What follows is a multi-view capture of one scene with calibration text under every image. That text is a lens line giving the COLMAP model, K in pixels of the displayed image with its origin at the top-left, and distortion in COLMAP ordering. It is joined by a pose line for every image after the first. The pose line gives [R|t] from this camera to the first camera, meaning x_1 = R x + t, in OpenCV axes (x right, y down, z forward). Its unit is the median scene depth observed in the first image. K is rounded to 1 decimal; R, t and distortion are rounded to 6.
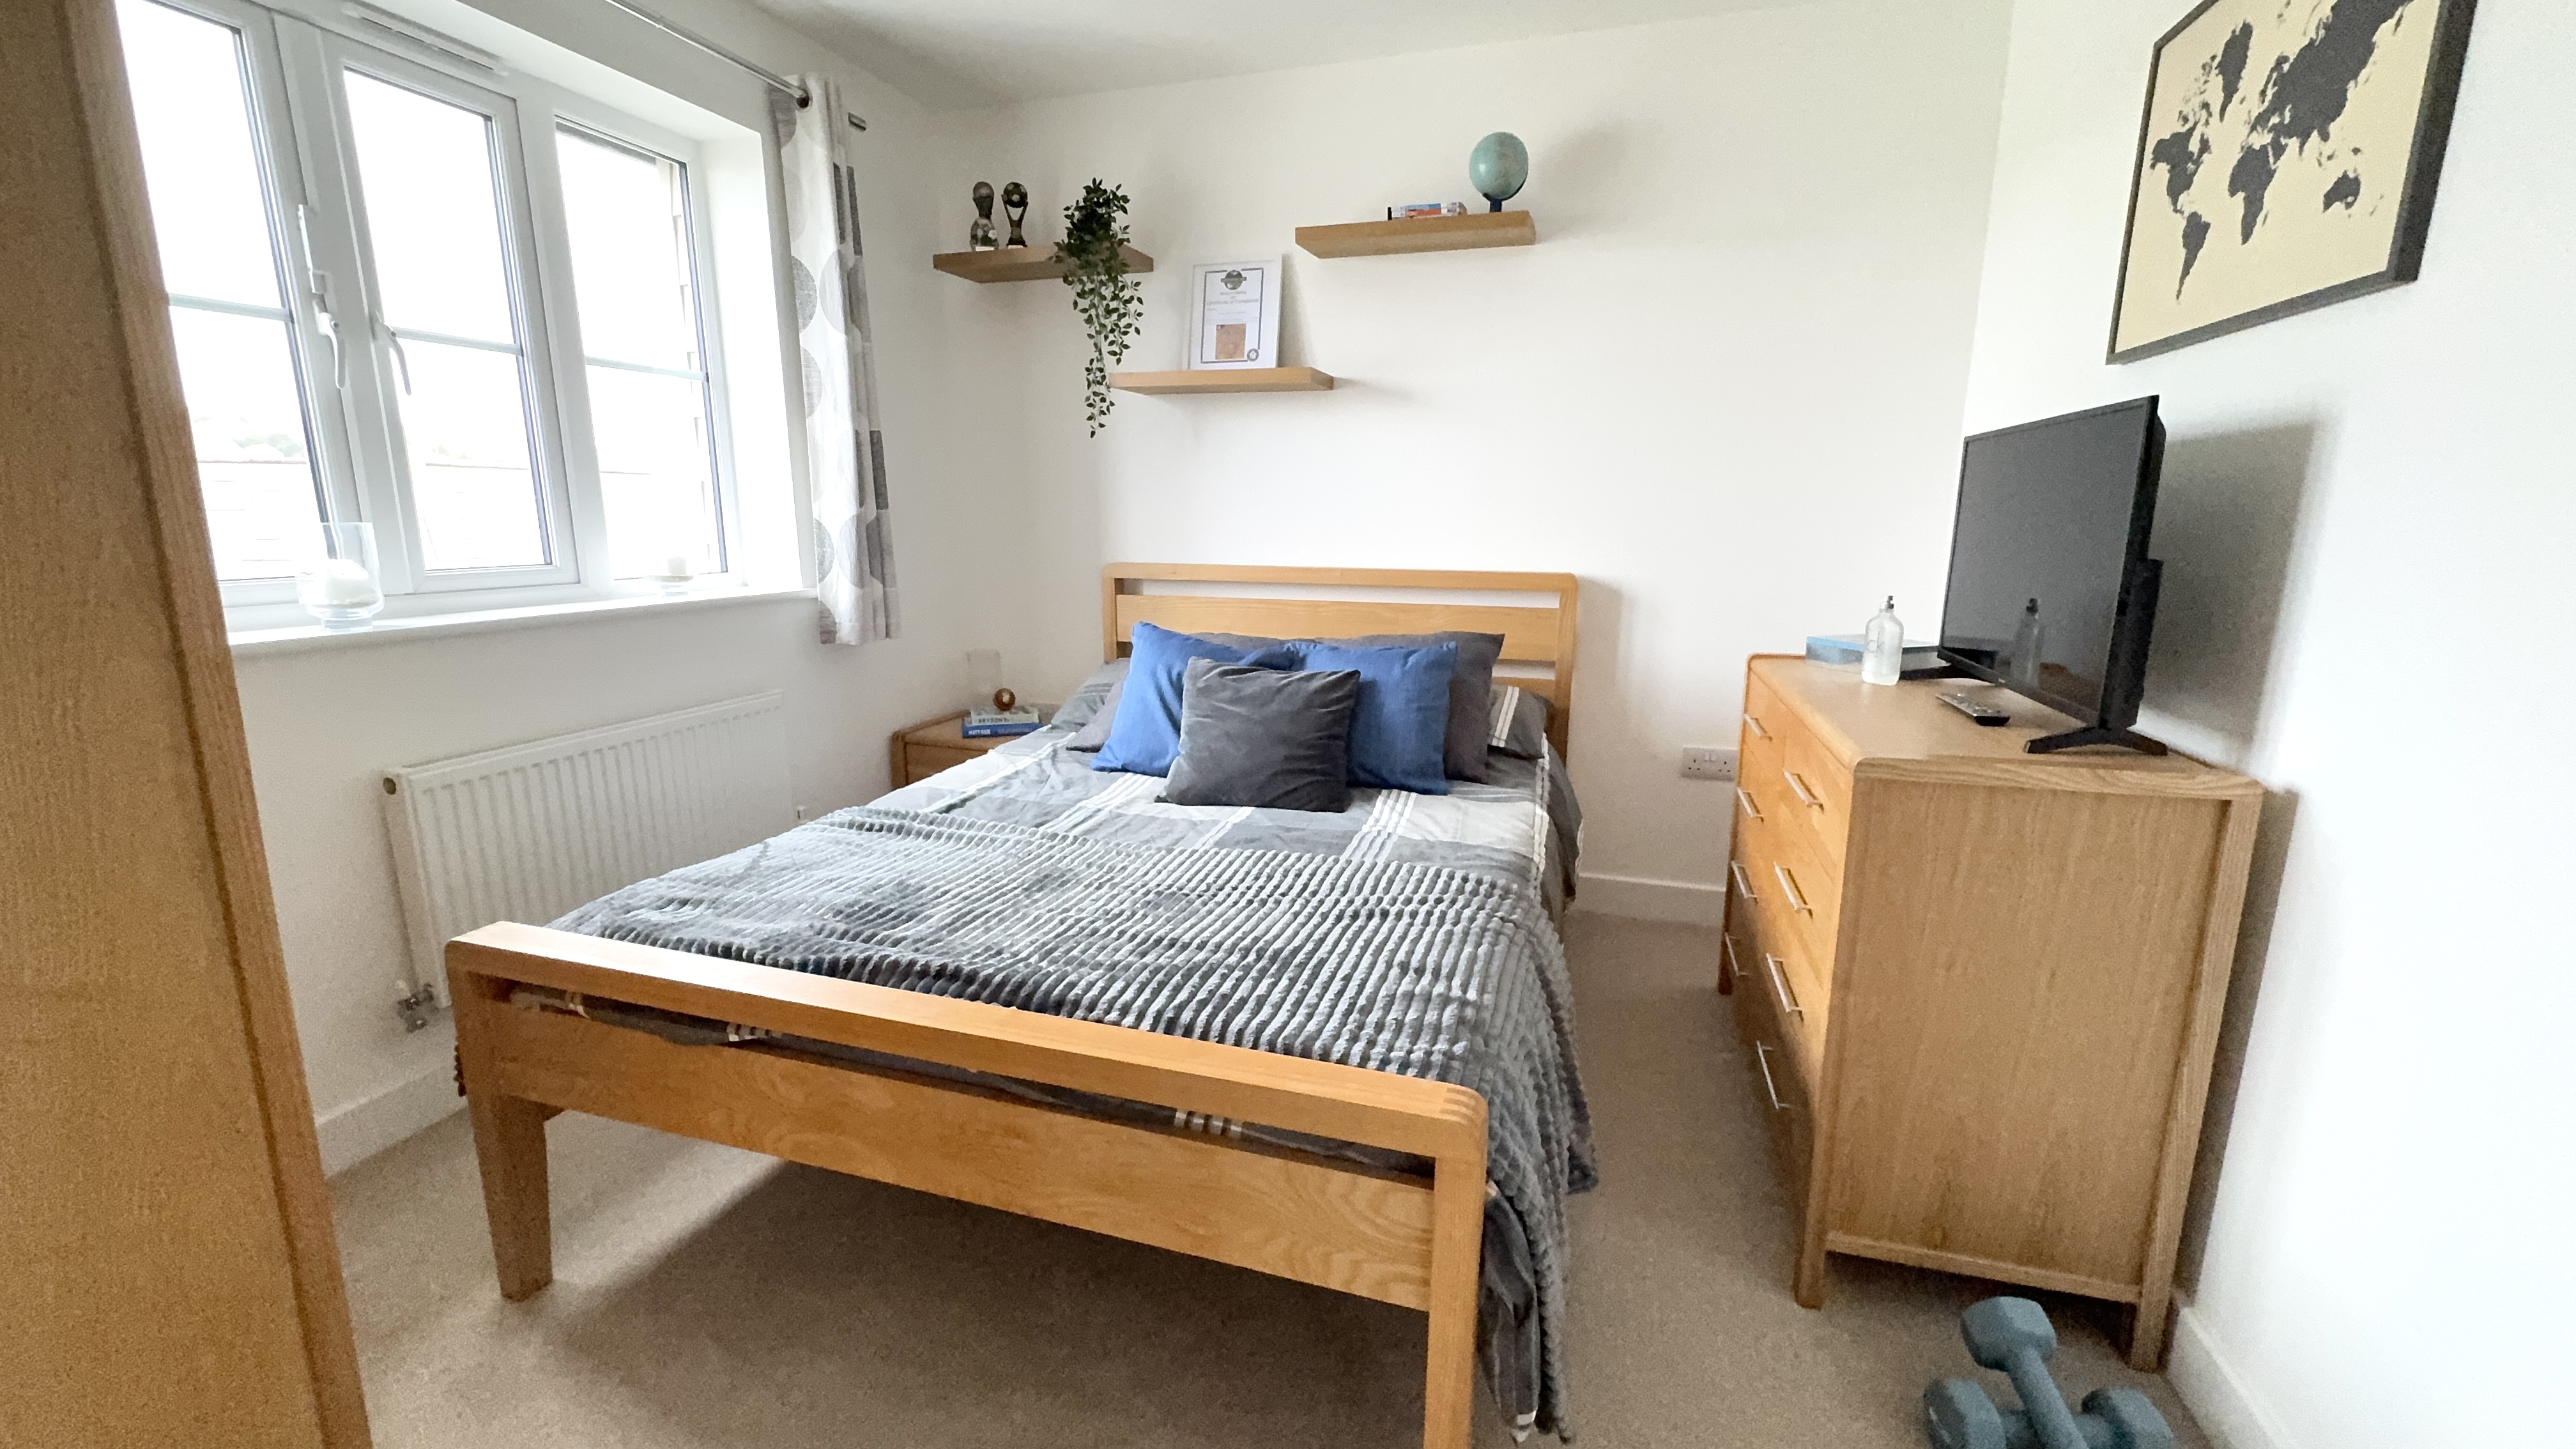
lens RADIAL K [[1027.5, 0, 1288.0], [0, 1027.5, 724.5], [0, 0, 1]] dist [-0.000394, 0.000103]
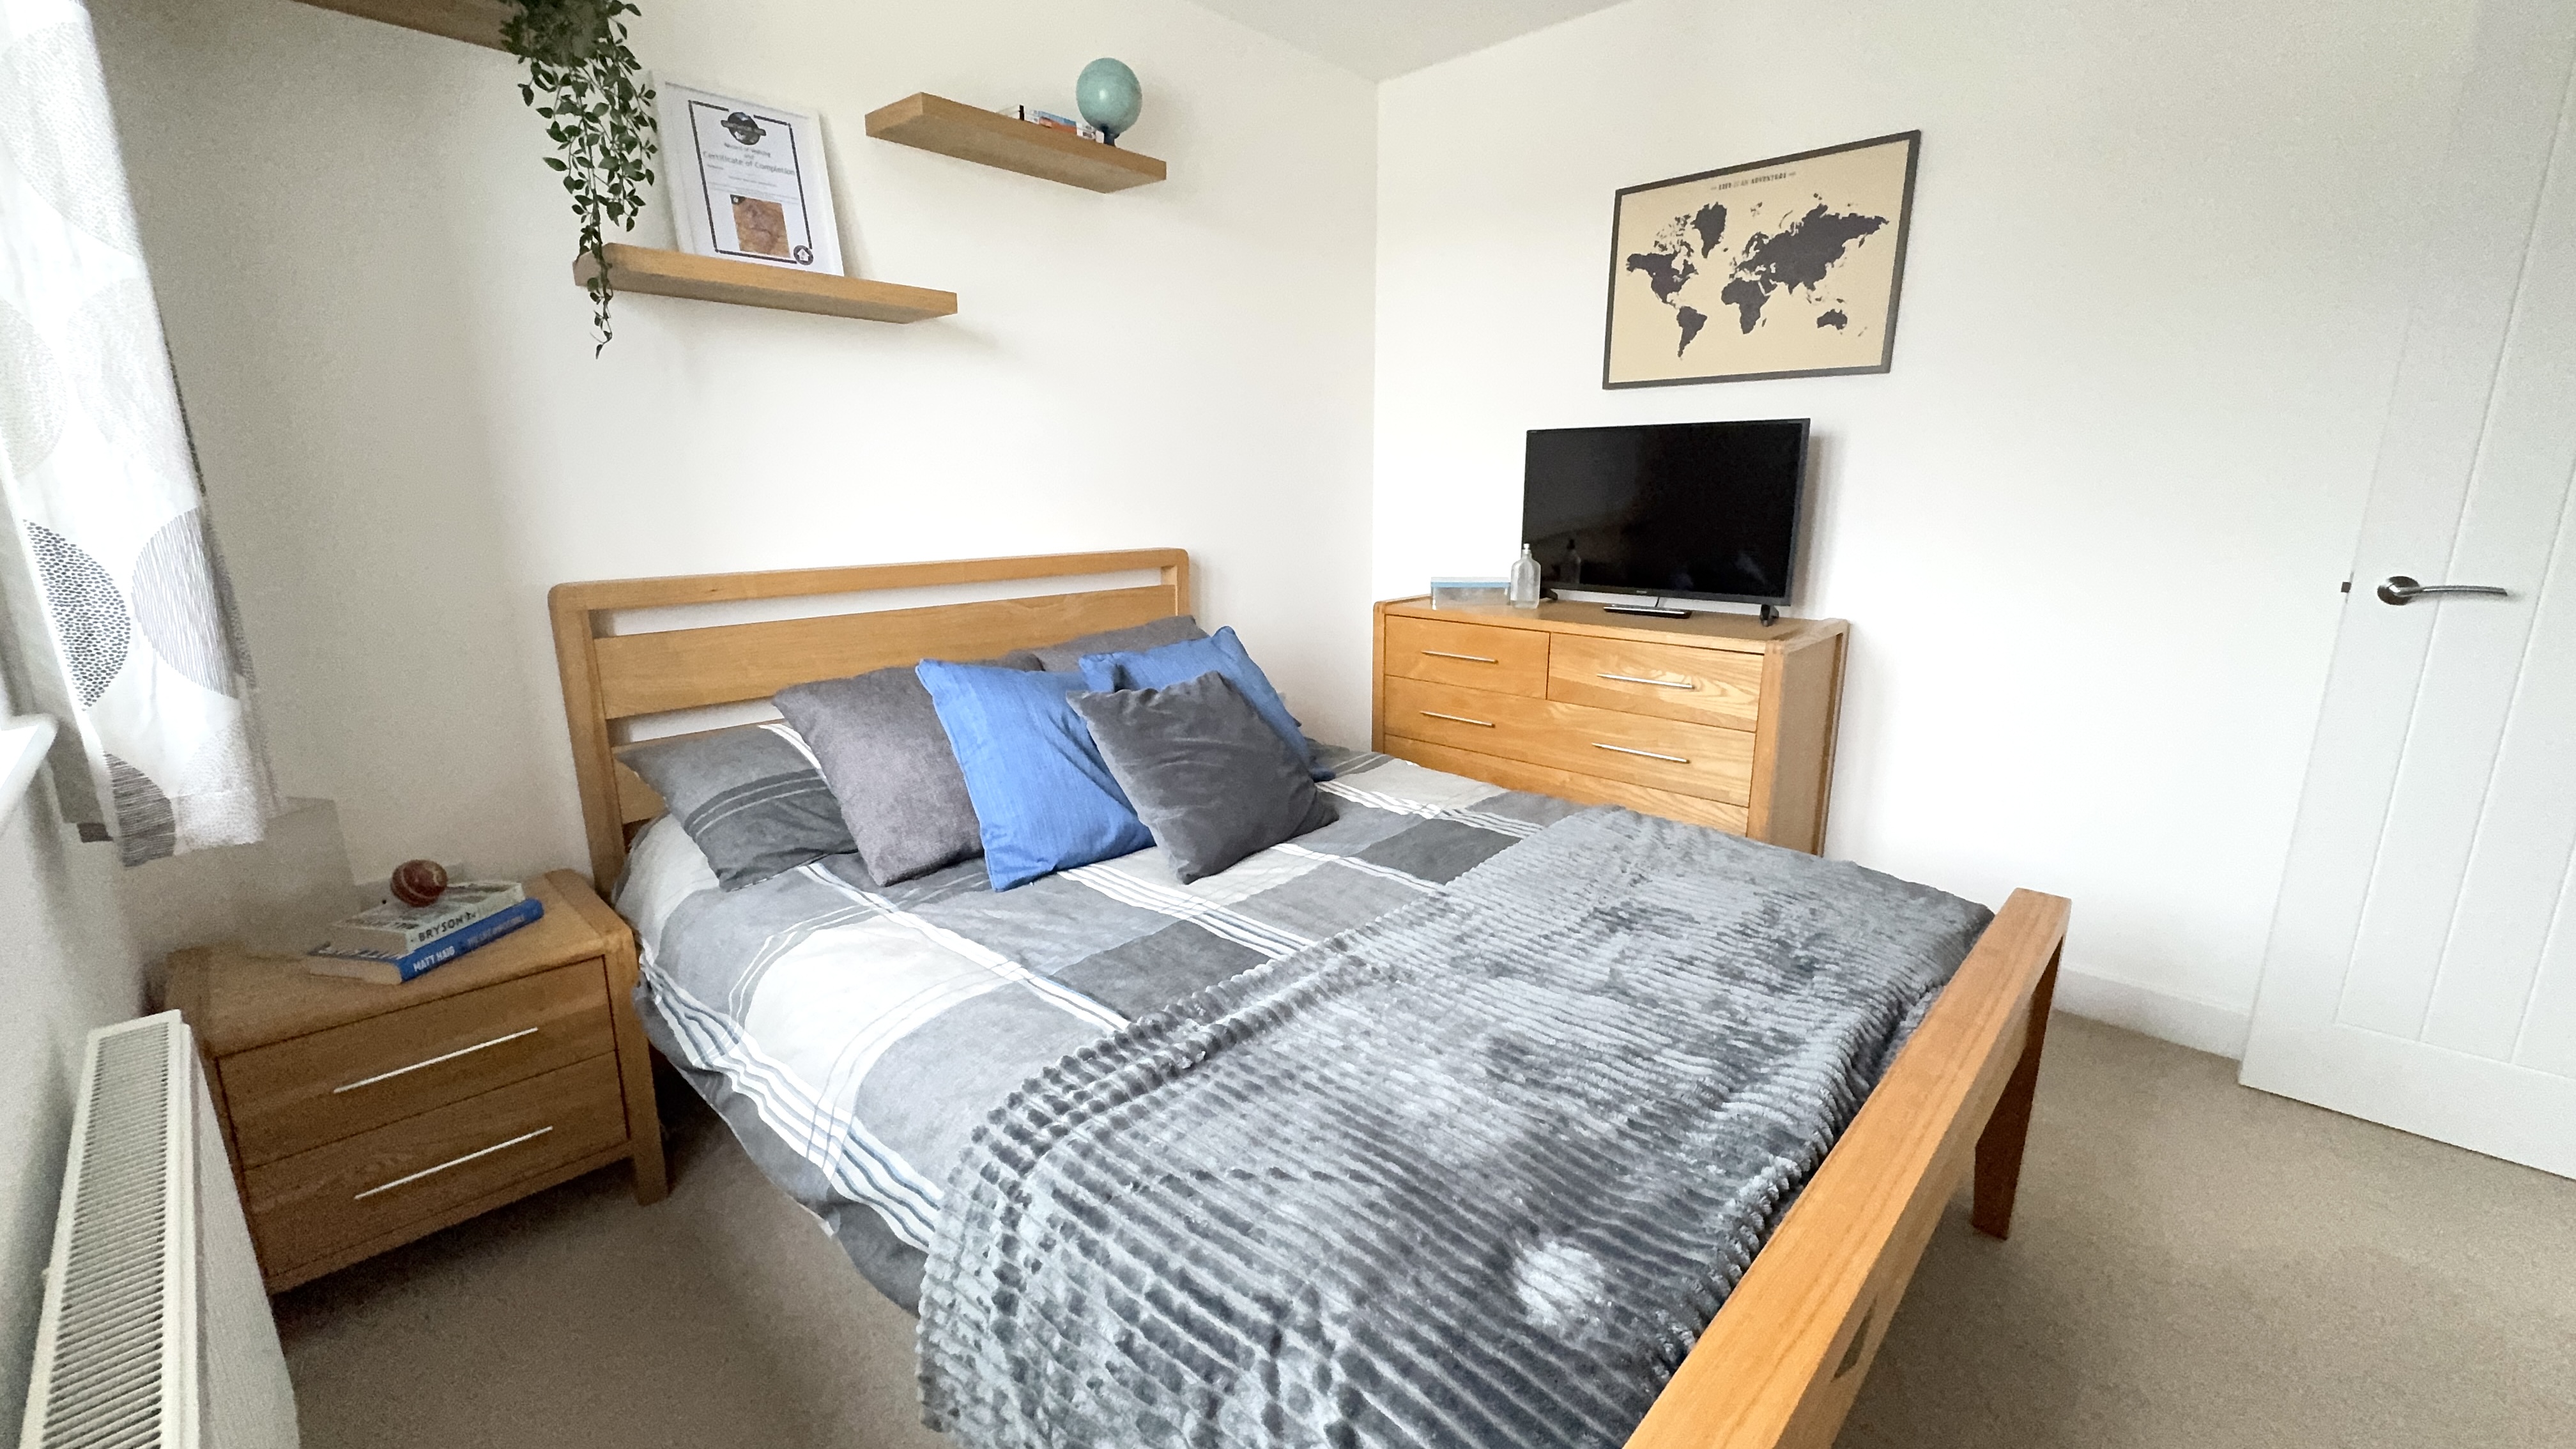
lens RADIAL K [[1027.5, 0, 1288.0], [0, 1027.5, 724.5], [0, 0, 1]] dist [-0.000394, 0.000103]
pose [[0.444840, -0.211800, 0.870206, -0.608201], [0.186552, 0.972235, 0.141269, -0.108165], [-0.875966, 0.099496, 0.472001, 0.486848]]
